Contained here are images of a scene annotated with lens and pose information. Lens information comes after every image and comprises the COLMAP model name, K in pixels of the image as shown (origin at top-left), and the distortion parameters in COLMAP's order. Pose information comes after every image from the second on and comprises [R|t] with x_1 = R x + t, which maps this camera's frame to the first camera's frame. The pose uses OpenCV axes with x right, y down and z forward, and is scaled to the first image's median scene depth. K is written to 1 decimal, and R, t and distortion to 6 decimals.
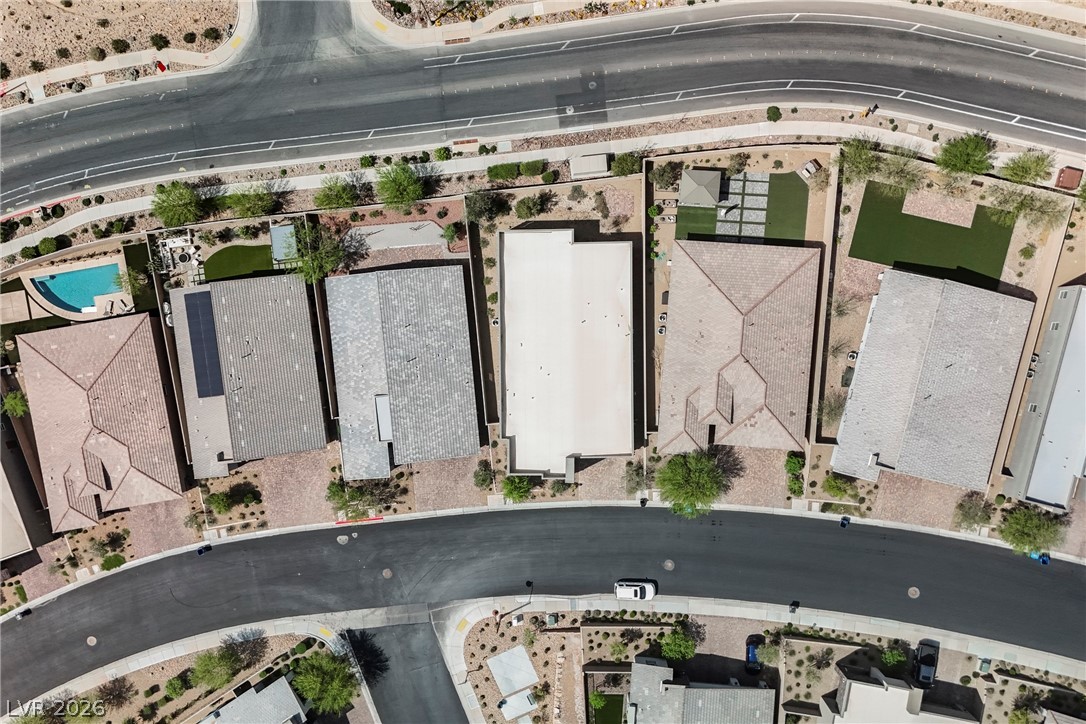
lens RADIAL K [[951.3, 0, 544.0], [0, 951.3, 364.8], [0, 0, 1]] dist [0.076174, -0.079700]
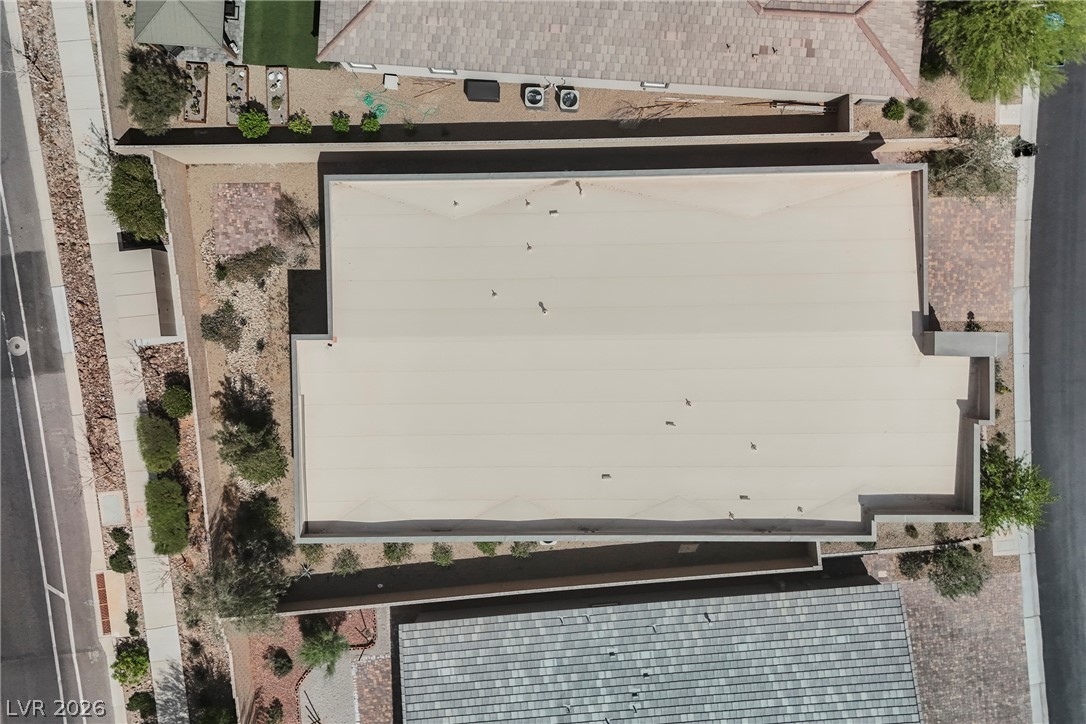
lens RADIAL K [[951.3, 0, 546.9], [0, 951.3, 362.4], [0, 0, 1]] dist [0.076174, -0.079700]
pose [[-0.000182, -0.999916, 0.012954, 0.015001], [0.998167, -0.000965, -0.060506, -0.021302], [0.060513, 0.012919, 0.998084, 0.610907]]
